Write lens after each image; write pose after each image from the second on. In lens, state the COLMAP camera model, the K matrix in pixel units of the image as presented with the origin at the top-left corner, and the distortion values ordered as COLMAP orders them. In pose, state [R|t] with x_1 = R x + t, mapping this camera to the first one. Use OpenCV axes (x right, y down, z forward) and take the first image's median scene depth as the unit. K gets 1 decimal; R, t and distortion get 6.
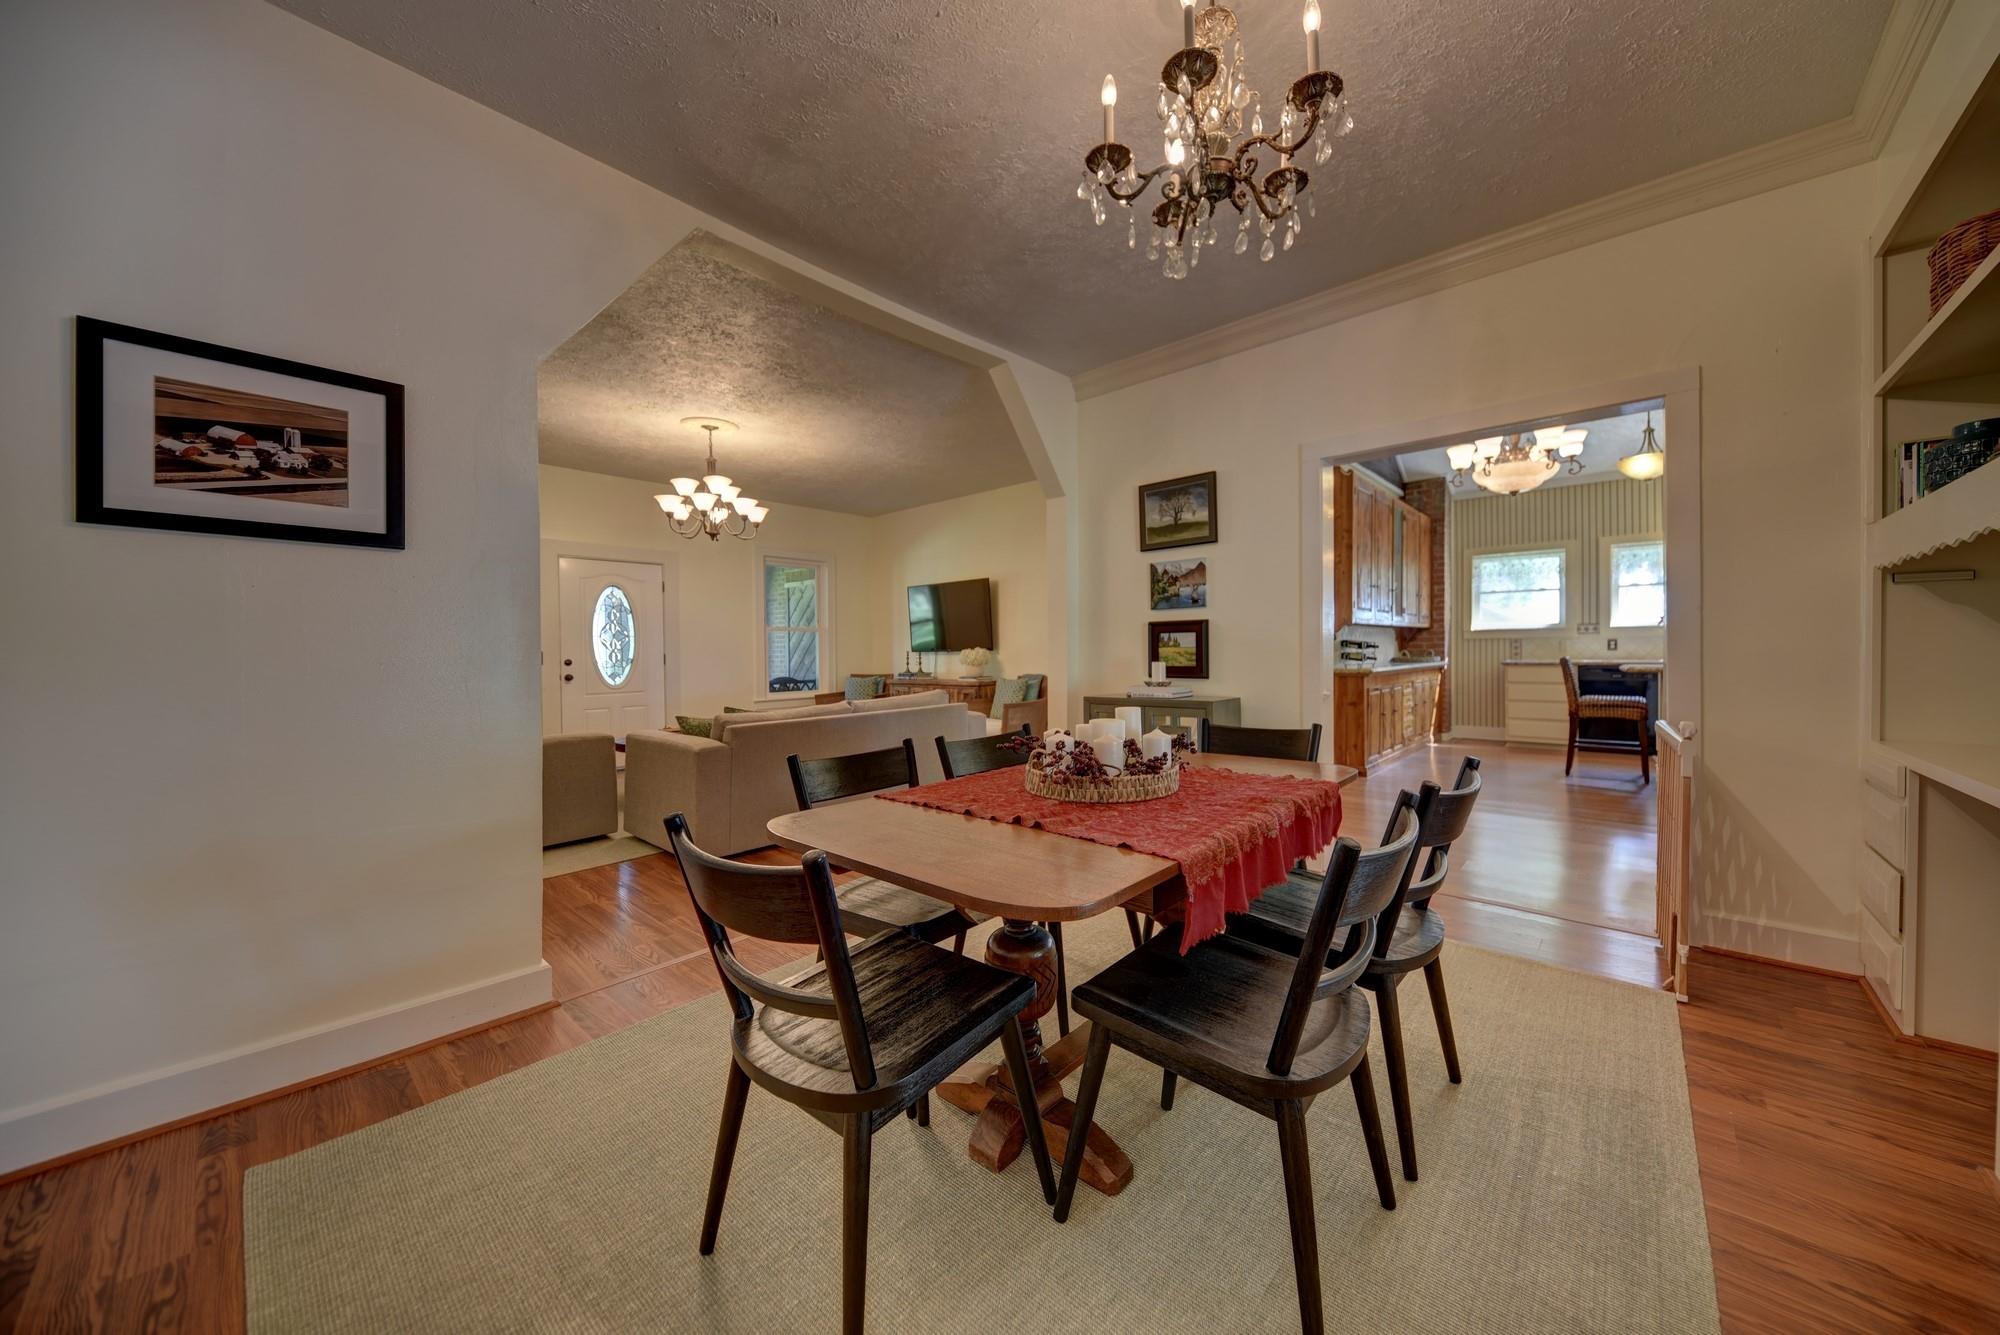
lens RADIAL K [[688.7, 0, 1028.2], [0, 688.7, 658.3], [0, 0, 1]] dist [0.005524, -0.003743]
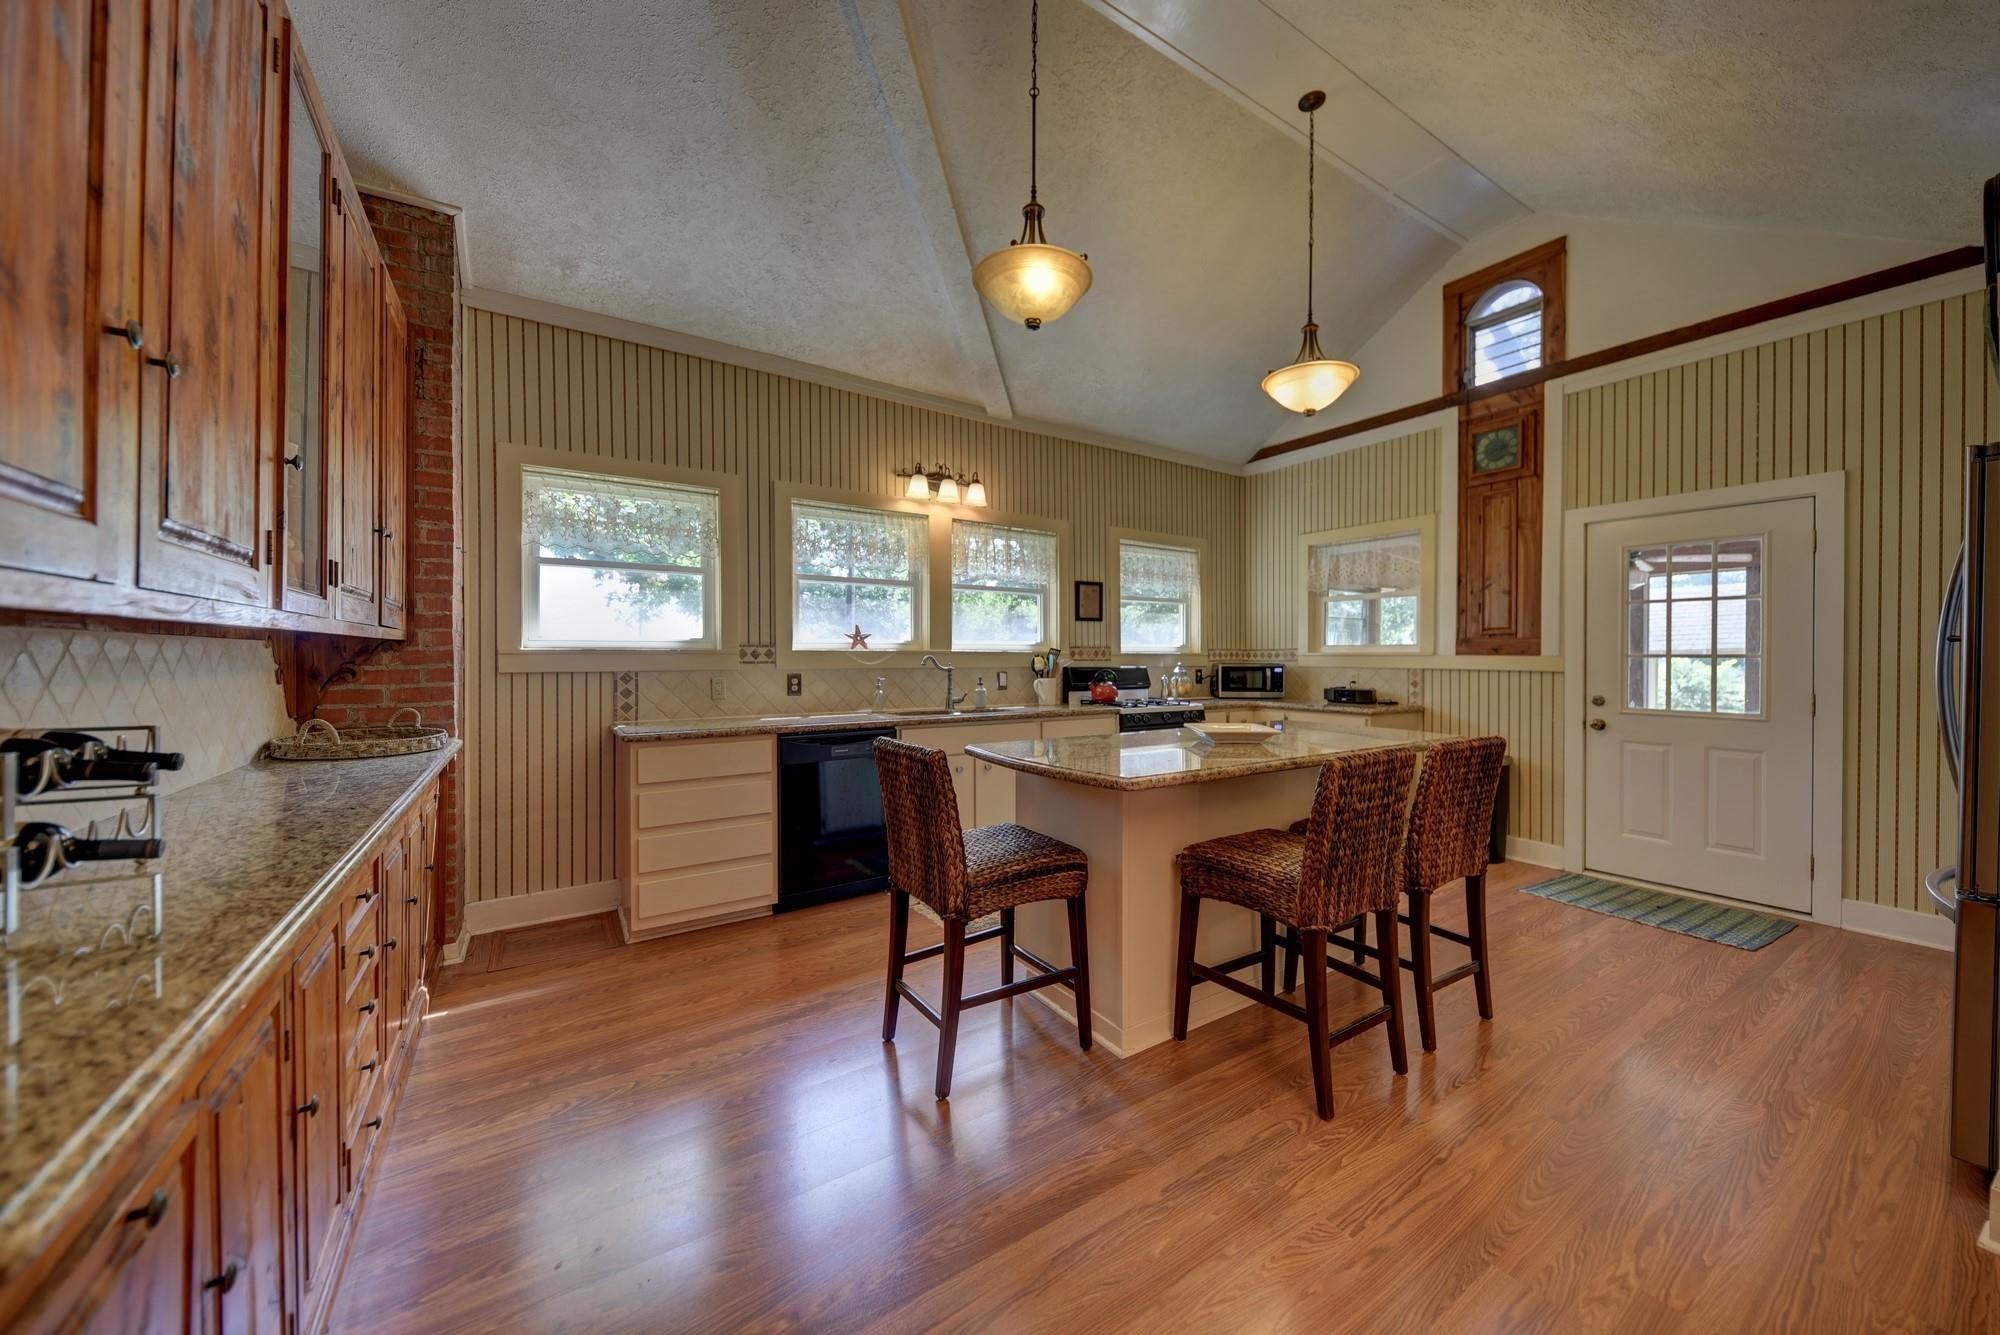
lens RADIAL K [[698.2, 0, 1005.5], [0, 698.2, 654.4], [0, 0, 1]] dist [0.001592, 0.000132]
pose [[0.256470, 0.008859, 0.966512, 0.333888], [0.005576, 0.999928, -0.010645, -0.033215], [-0.966536, 0.008119, 0.256402, 0.640930]]
